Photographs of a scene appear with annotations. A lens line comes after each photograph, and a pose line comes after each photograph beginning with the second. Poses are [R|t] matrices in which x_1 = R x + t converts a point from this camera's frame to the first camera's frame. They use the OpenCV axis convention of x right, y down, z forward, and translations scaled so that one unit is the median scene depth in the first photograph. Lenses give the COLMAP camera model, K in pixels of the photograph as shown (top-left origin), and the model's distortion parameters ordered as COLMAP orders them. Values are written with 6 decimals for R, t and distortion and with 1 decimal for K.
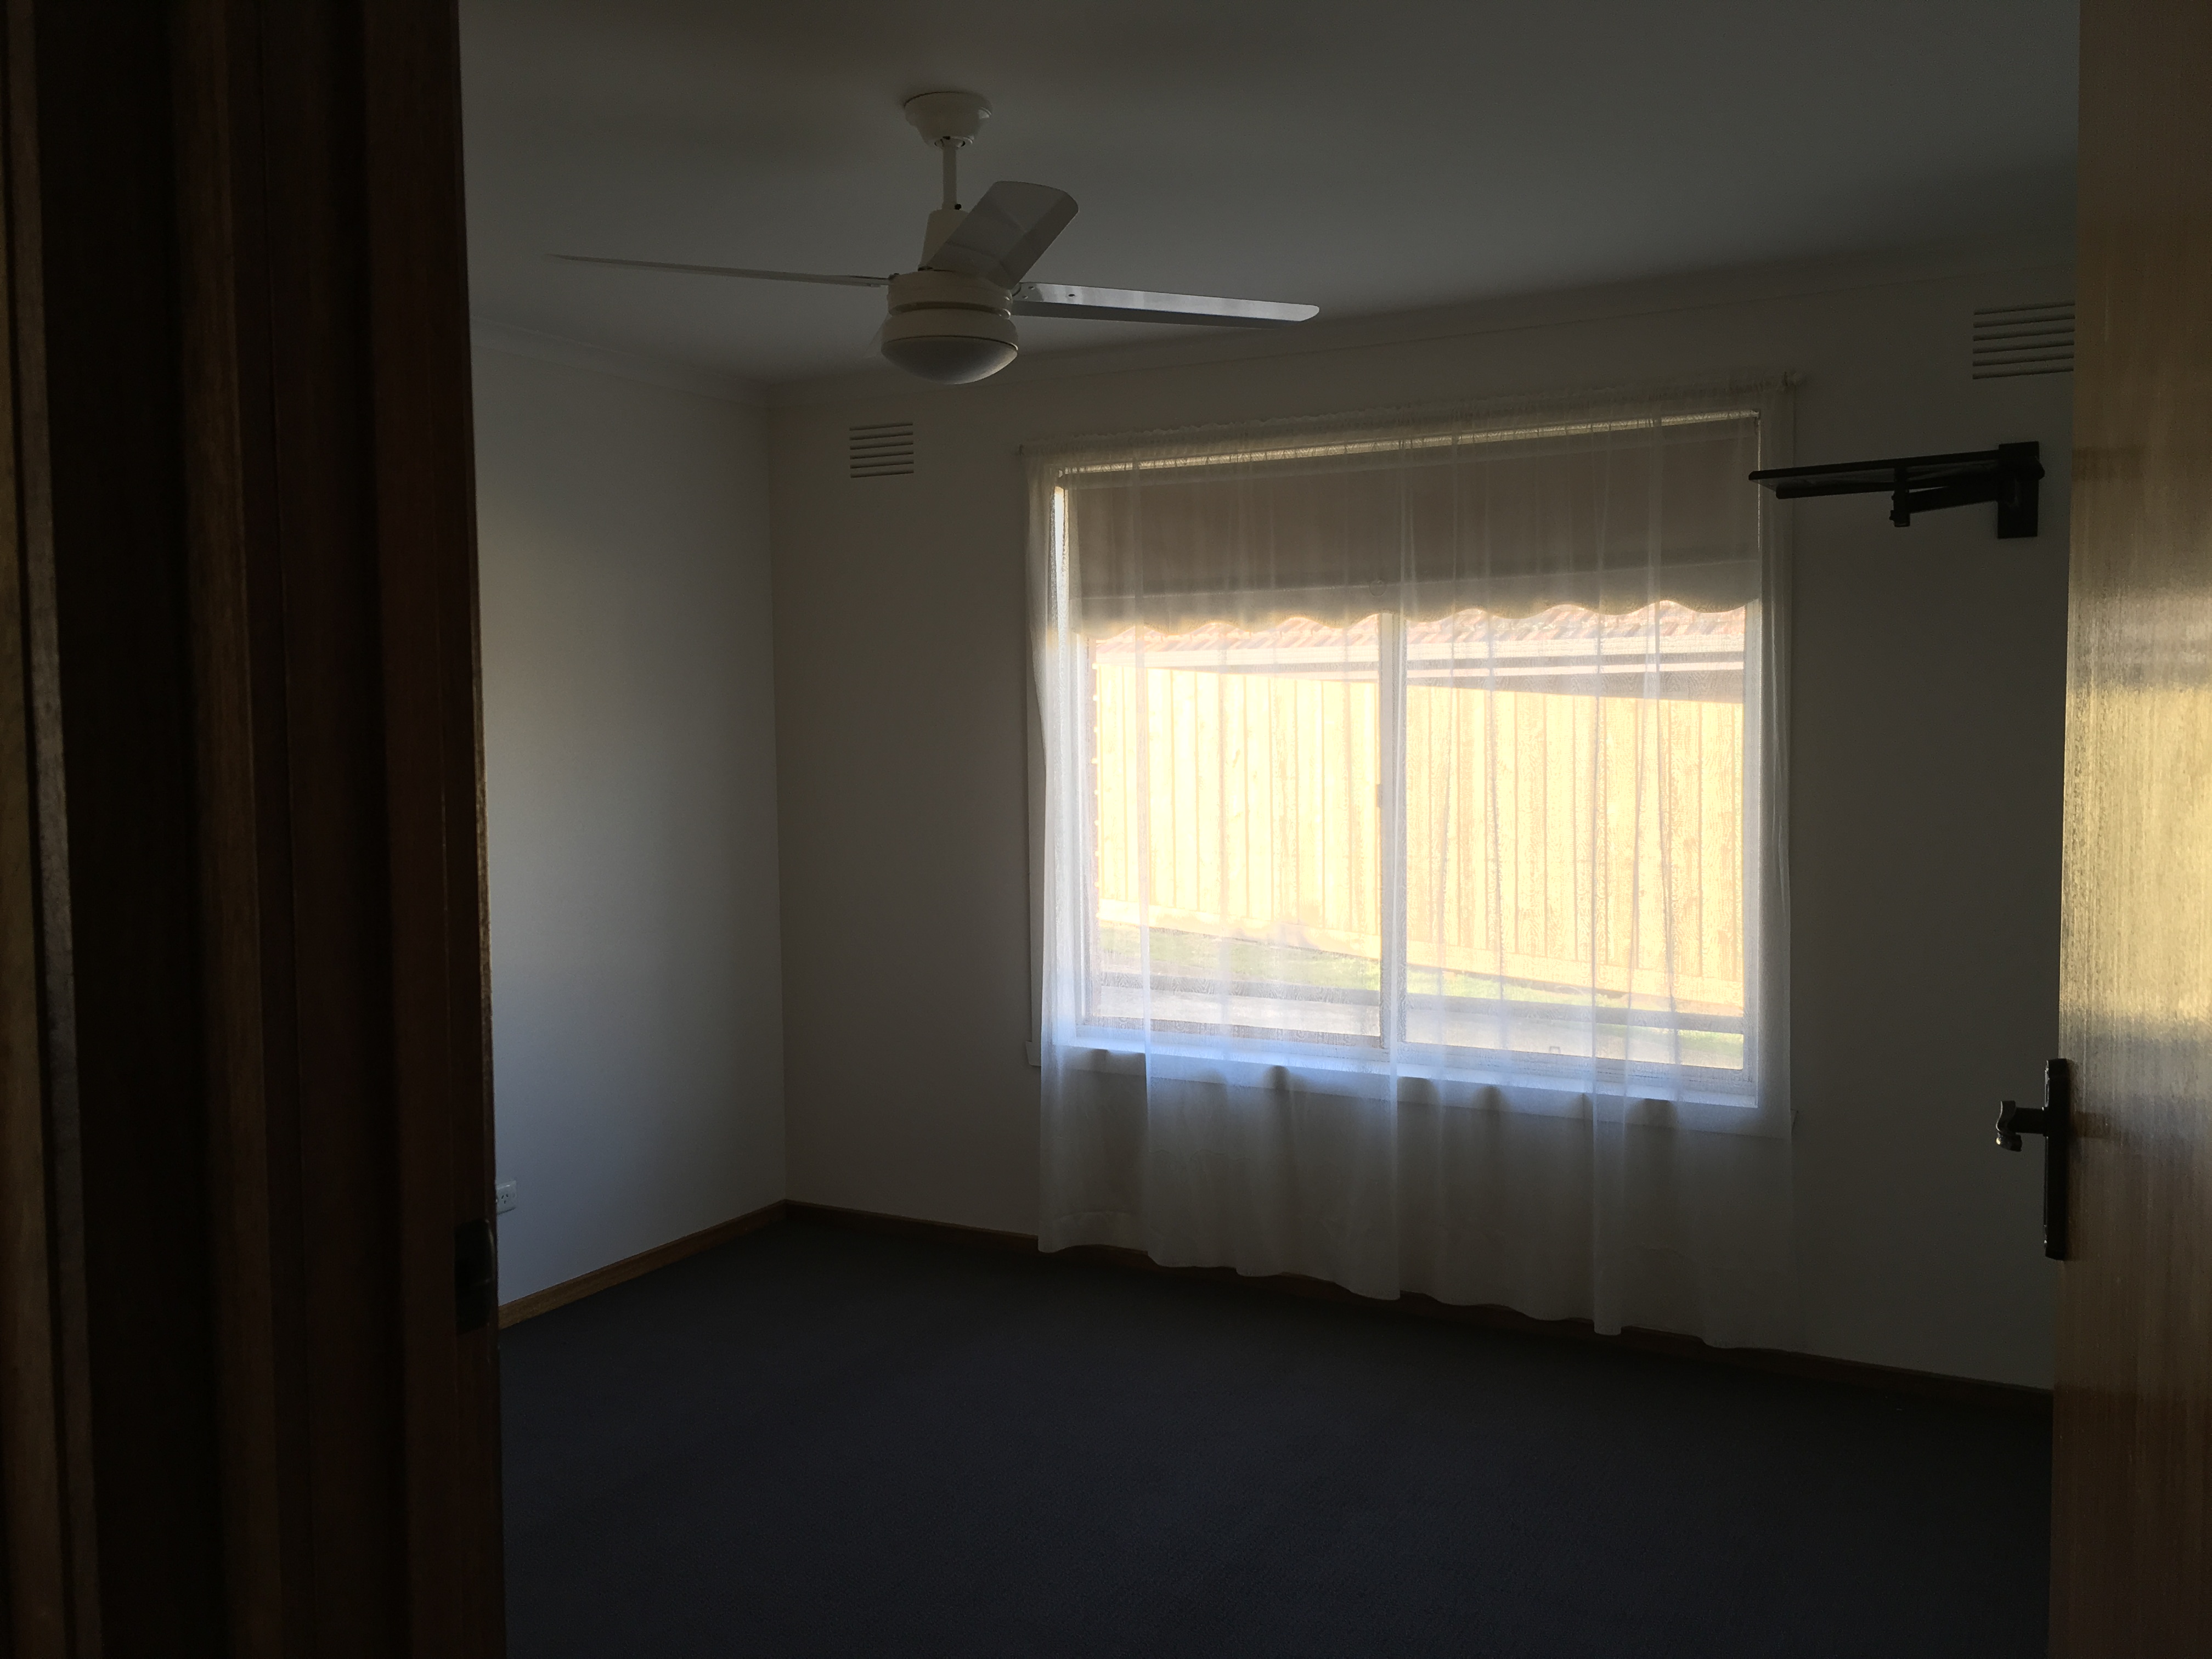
lens RADIAL K [[1880.5, 0, 1106.0], [0, 1880.5, 829.5], [0, 0, 1]] dist [0.072103, -0.102144]
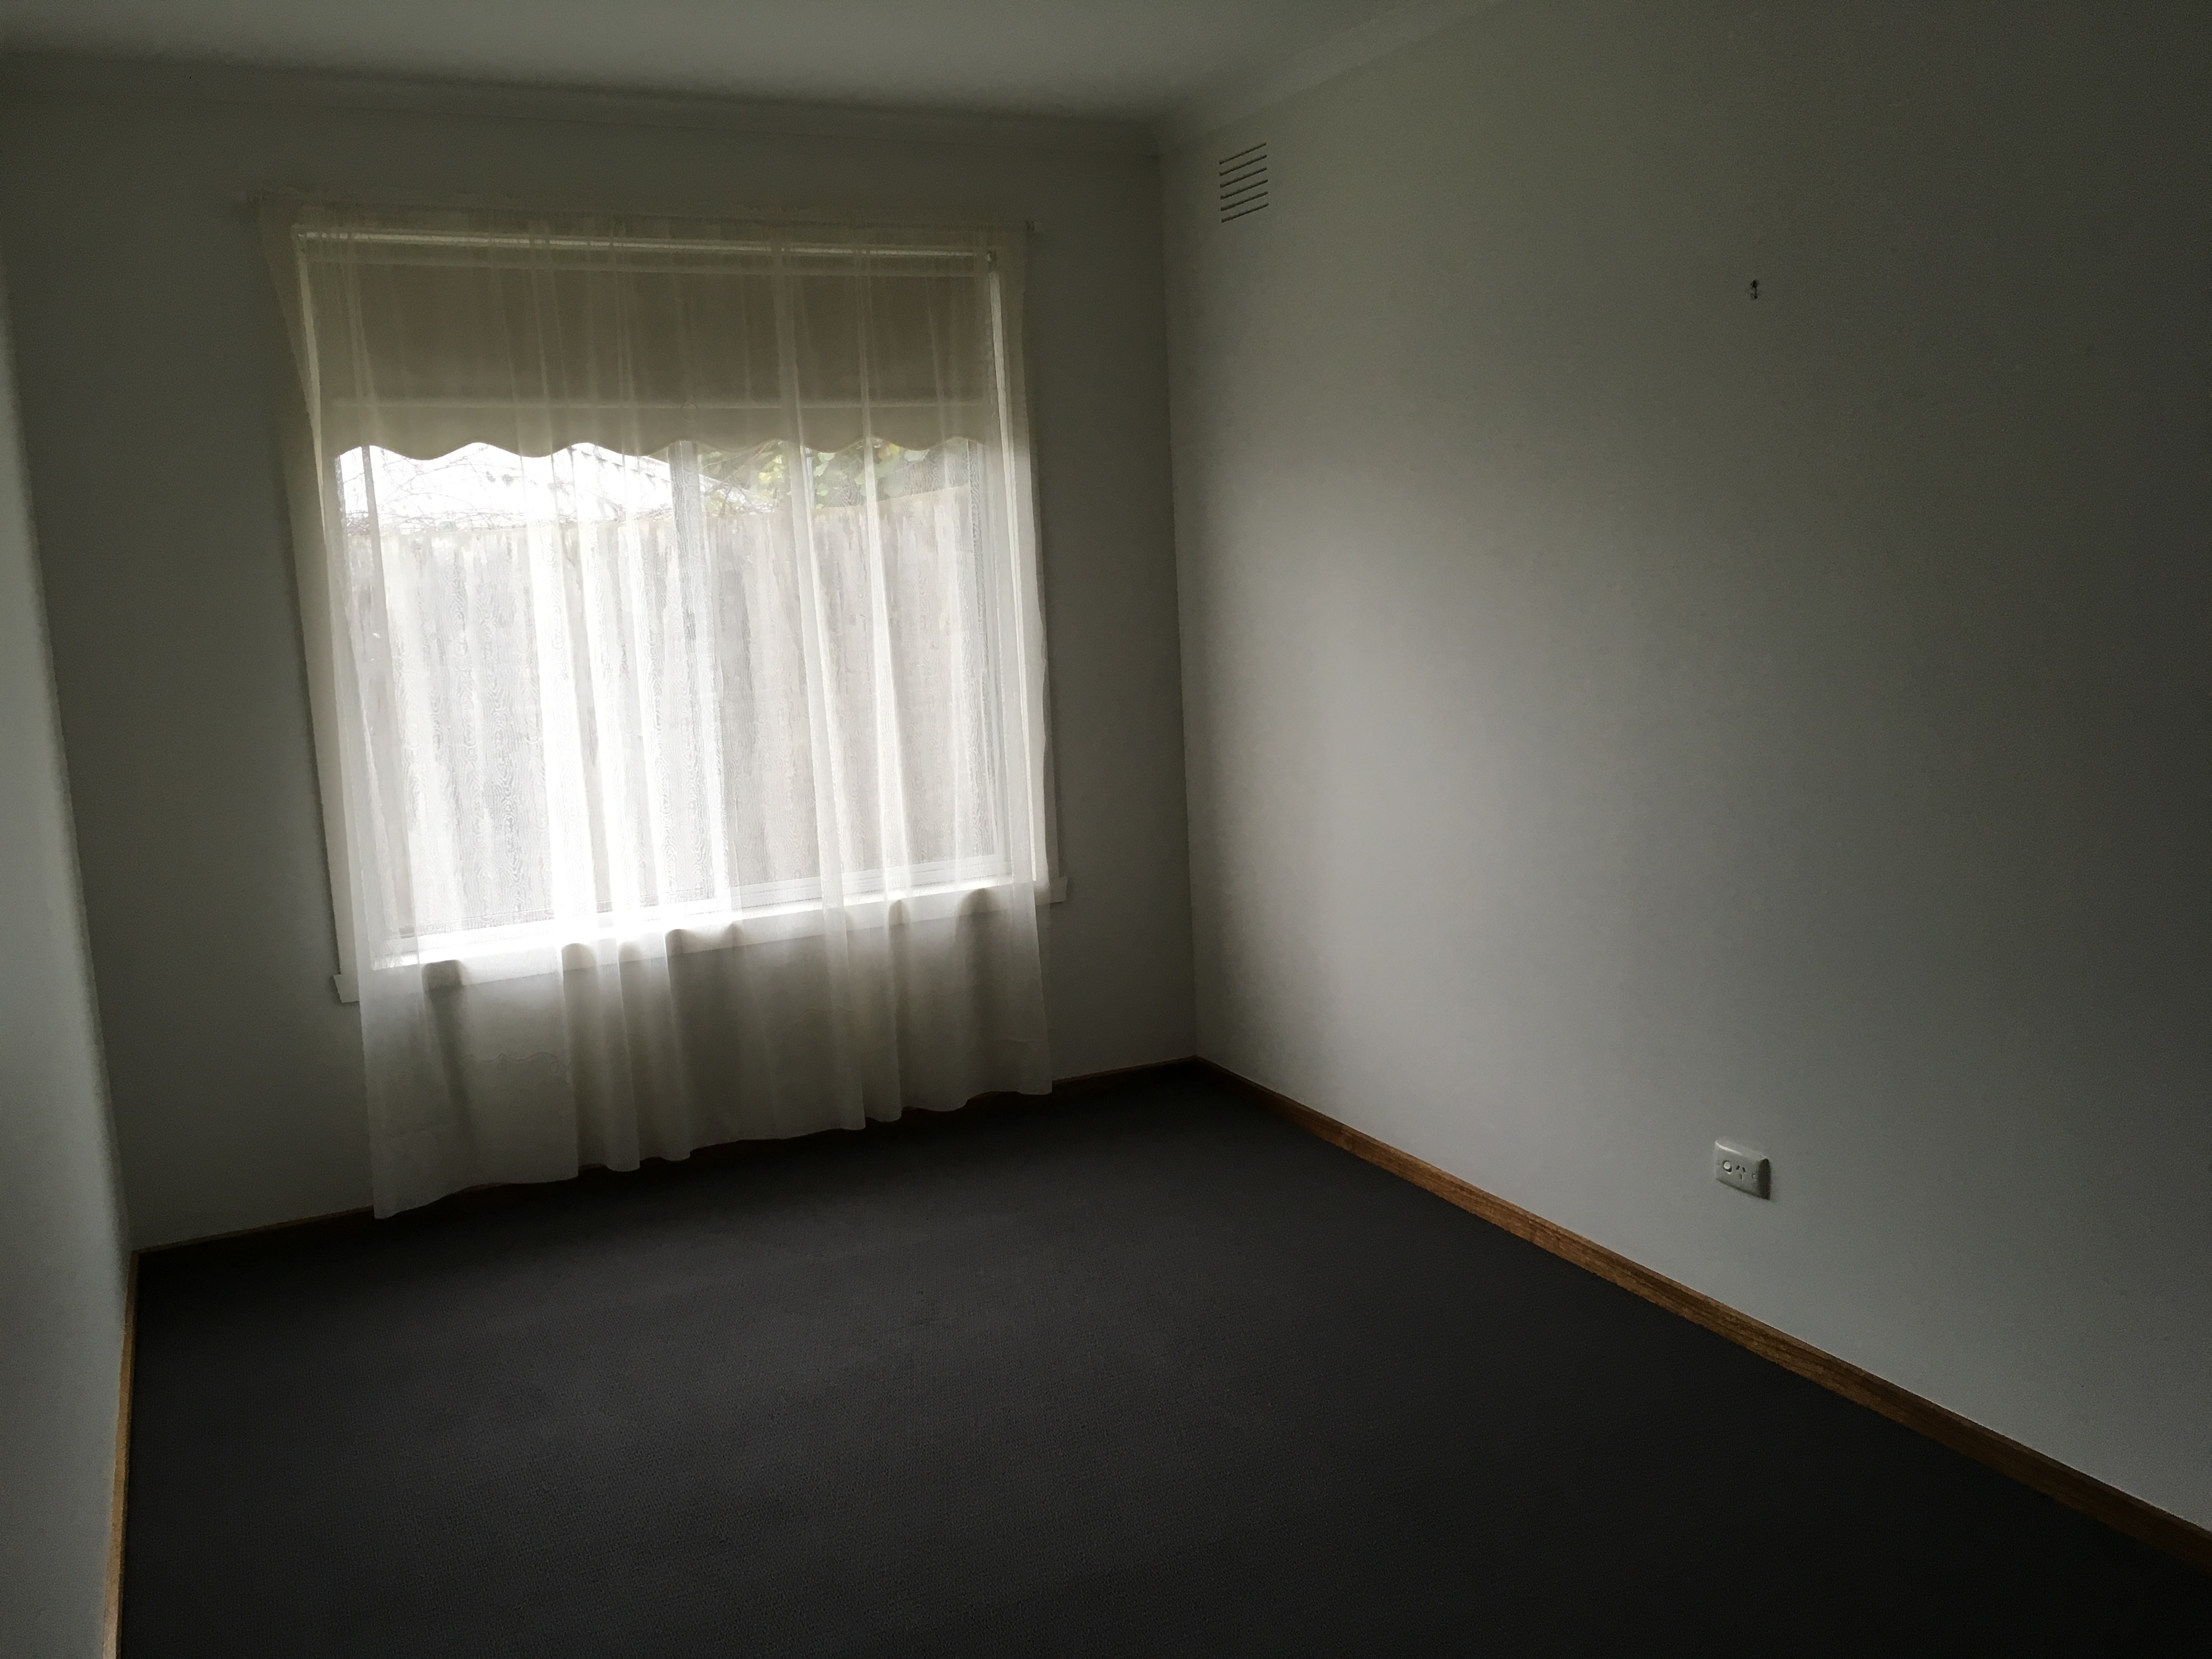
lens RADIAL K [[1880.5, 0, 1106.0], [0, 1880.5, 829.5], [0, 0, 1]] dist [0.072103, -0.102144]
pose [[0.580462, -0.145718, 0.801143, -0.518329], [0.084576, 0.989326, 0.118667, -0.014103], [-0.809883, -0.001125, 0.586590, 0.289590]]
